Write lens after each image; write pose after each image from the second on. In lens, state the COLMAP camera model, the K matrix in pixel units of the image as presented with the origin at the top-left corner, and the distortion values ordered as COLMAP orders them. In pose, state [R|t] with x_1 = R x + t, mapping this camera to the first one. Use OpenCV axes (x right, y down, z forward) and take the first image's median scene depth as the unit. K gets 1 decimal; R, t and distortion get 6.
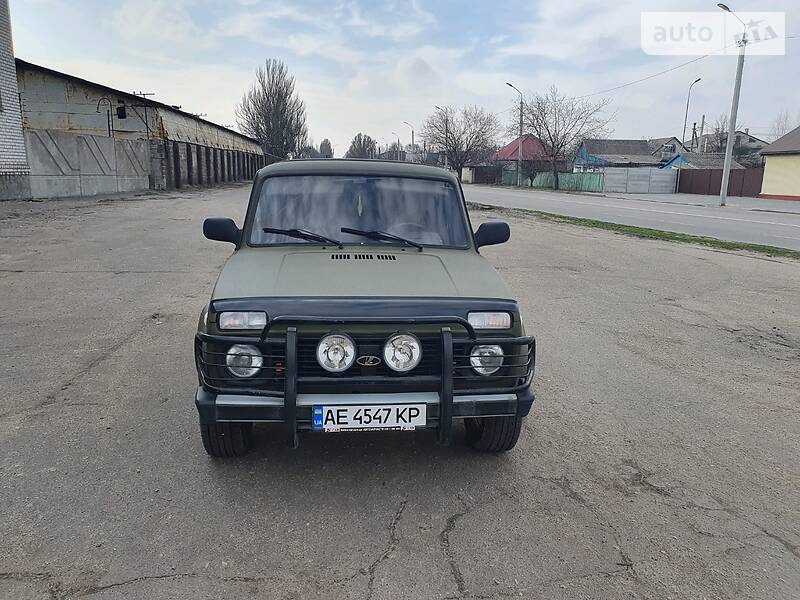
lens RADIAL K [[612.7, 0, 391.3], [0, 612.7, 316.4], [0, 0, 1]] dist [0.005746, 0.002048]
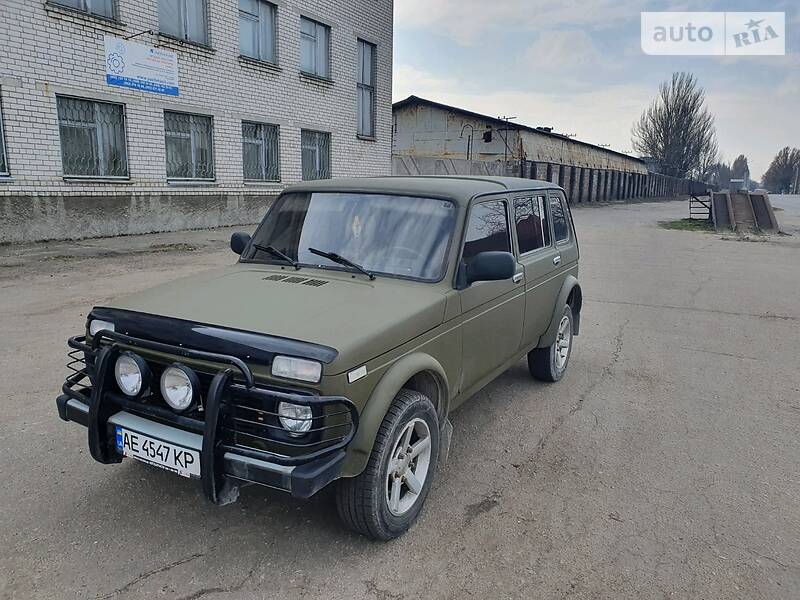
lens RADIAL K [[612.7, 0, 391.3], [0, 612.7, 316.4], [0, 0, 1]] dist [0.005746, 0.002048]
pose [[0.819868, 0.117424, -0.560382, 0.738061], [-0.134830, 0.990815, 0.010355, -0.091994], [0.556451, 0.067067, 0.828170, 0.415972]]
